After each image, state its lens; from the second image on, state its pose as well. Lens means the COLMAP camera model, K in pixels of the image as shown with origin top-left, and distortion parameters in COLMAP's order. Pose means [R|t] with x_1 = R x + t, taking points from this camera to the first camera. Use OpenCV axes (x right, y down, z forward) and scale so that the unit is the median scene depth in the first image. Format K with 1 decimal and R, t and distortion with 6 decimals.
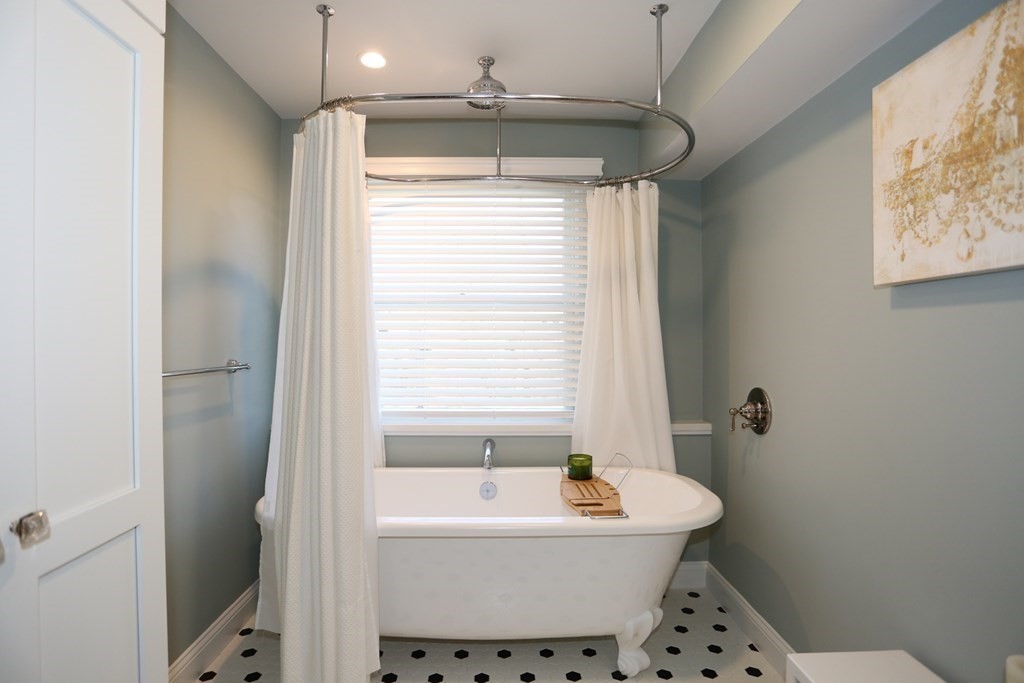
lens RADIAL K [[494.8, 0, 504.1], [0, 494.8, 341.8], [0, 0, 1]] dist [-0.083768, 0.027149]
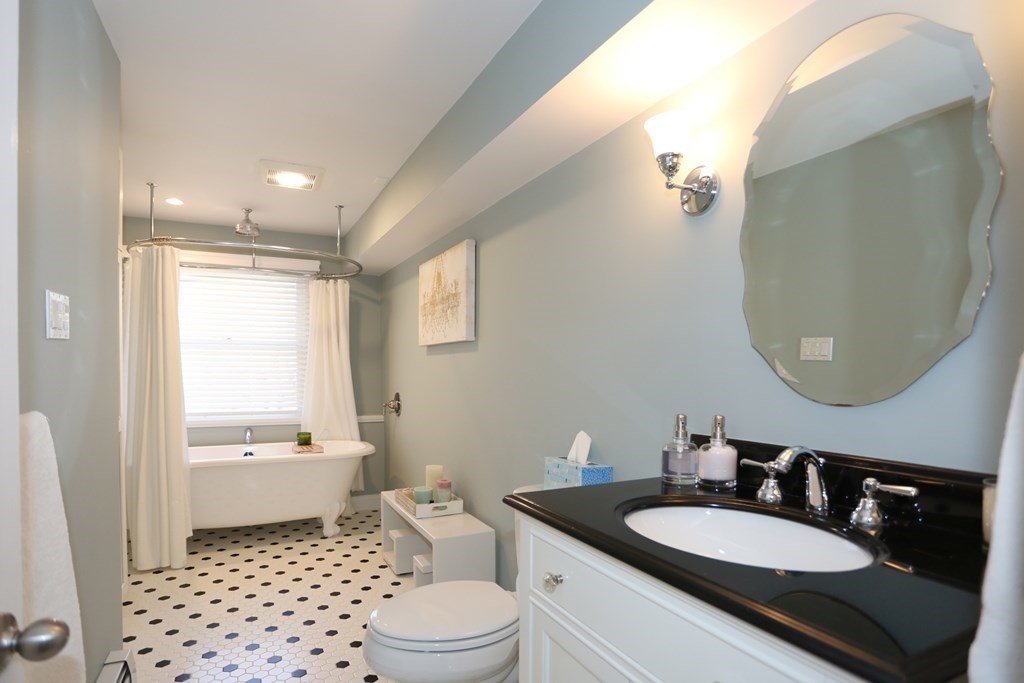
lens RADIAL K [[566.7, 0, 509.9], [0, 566.7, 386.4], [0, 0, 1]] dist [-0.059234, 0.000495]
pose [[0.910074, -0.009932, 0.414327, -0.009605], [-0.000861, 0.999665, 0.025853, 0.009814], [-0.414445, -0.023884, 0.909761, -1.152117]]
